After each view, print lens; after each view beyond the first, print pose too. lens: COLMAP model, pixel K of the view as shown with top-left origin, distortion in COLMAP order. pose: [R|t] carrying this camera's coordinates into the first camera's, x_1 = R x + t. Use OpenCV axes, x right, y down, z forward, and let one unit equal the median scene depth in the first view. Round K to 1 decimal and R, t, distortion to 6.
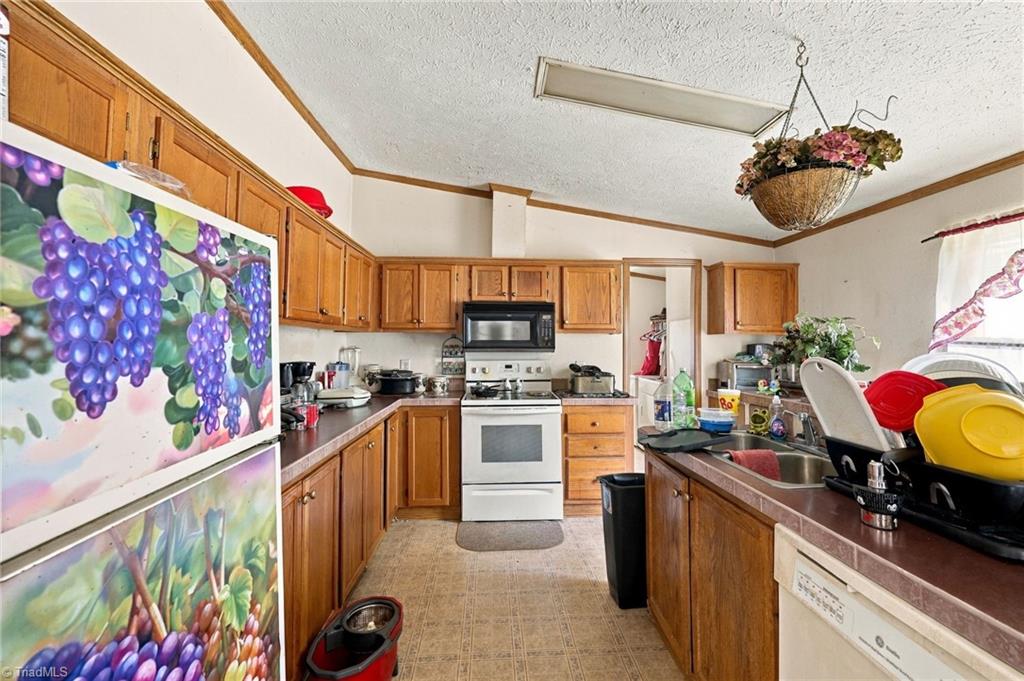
lens RADIAL K [[419.3, 0, 512.7], [0, 419.3, 335.8], [0, 0, 1]] dist [0.003195, 0.000232]
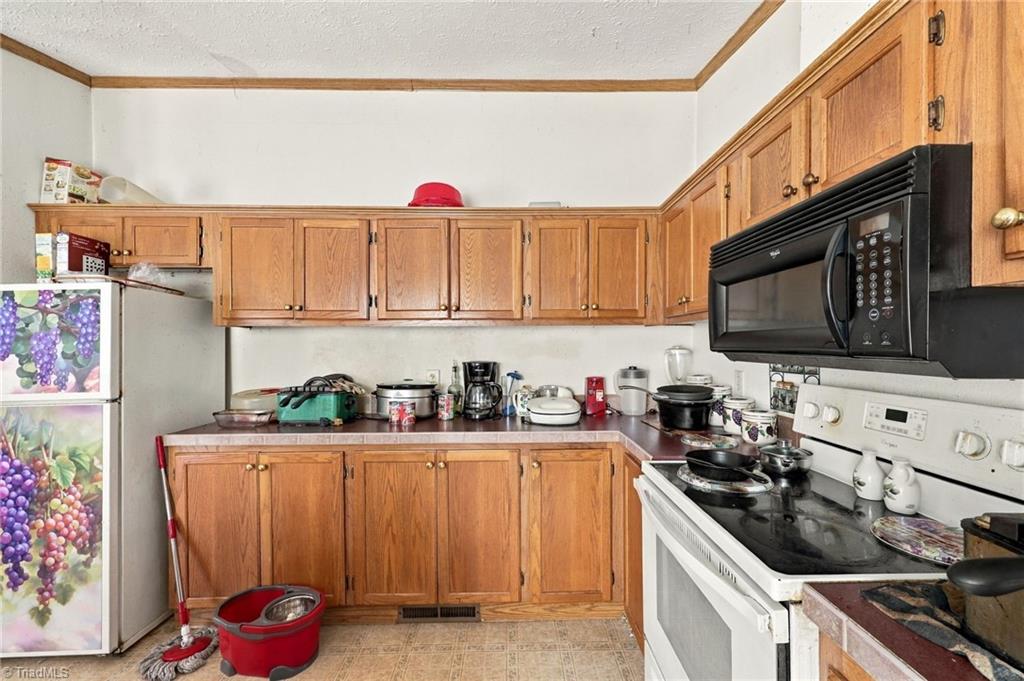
lens RADIAL K [[419.3, 0, 517.8], [0, 419.3, 342.1], [0, 0, 1]] dist [0.003195, 0.000232]
pose [[-0.023734, 0.010202, -0.999666, 1.437739], [0.027263, 0.999583, 0.009553, 0.051182], [0.999347, -0.027027, -0.024002, 3.570757]]
